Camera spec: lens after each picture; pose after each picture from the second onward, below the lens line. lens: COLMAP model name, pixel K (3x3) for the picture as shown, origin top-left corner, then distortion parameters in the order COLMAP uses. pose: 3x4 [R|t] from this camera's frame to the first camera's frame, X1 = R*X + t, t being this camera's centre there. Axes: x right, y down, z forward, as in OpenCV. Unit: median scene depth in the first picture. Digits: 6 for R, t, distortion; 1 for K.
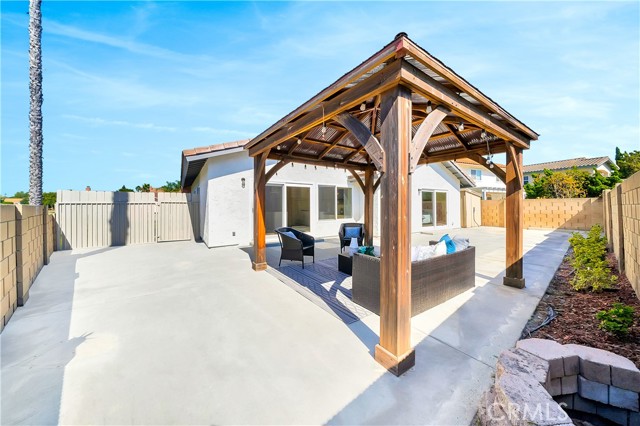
lens RADIAL K [[222.4, 0, 320.8], [0, 222.4, 202.0], [0, 0, 1]] dist [-0.006041, -0.000204]
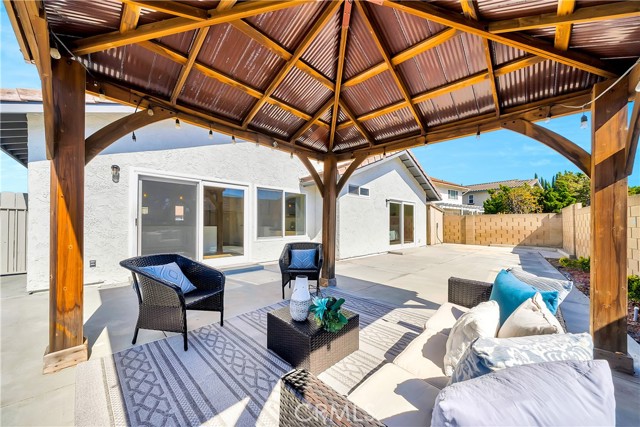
lens RADIAL K [[222.4, 0, 319.1], [0, 222.4, 224.6], [0, 0, 1]] dist [-0.006041, -0.000204]
pose [[0.983179, 0.003962, 0.182602, 0.057222], [-0.008253, 0.999707, 0.022746, 0.023358], [-0.182458, -0.023870, 0.982924, 0.304378]]
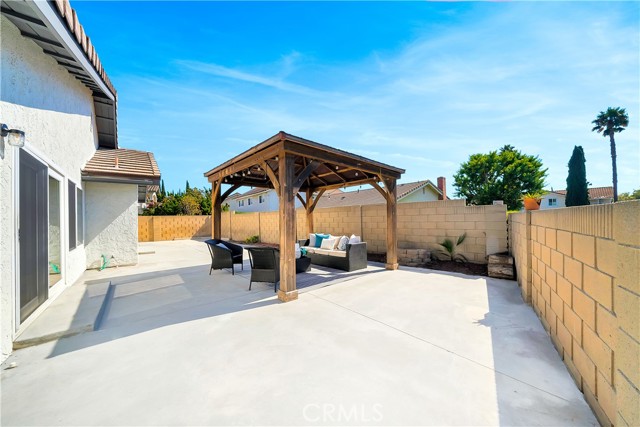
lens RADIAL K [[222.4, 0, 321.8], [0, 222.4, 217.9], [0, 0, 1]] dist [-0.006041, -0.000204]
pose [[-0.137304, 0.007952, 0.990497, -0.614789], [0.001096, 0.999968, -0.007876, 0.015936], [-0.990528, 0.000004, -0.137308, 0.574768]]
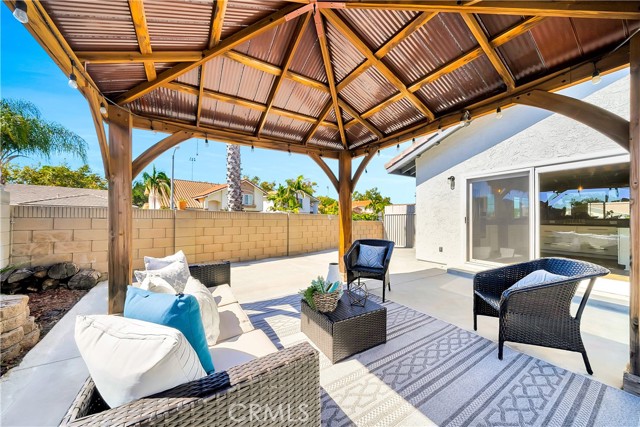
lens RADIAL K [[222.4, 0, 321.6], [0, 222.4, 217.4], [0, 0, 1]] dist [-0.006041, -0.000204]
pose [[-0.058869, -0.008792, -0.998227, 0.383620], [0.006763, 0.999935, -0.009206, 0.028545], [0.998243, -0.007293, -0.058806, 0.554789]]
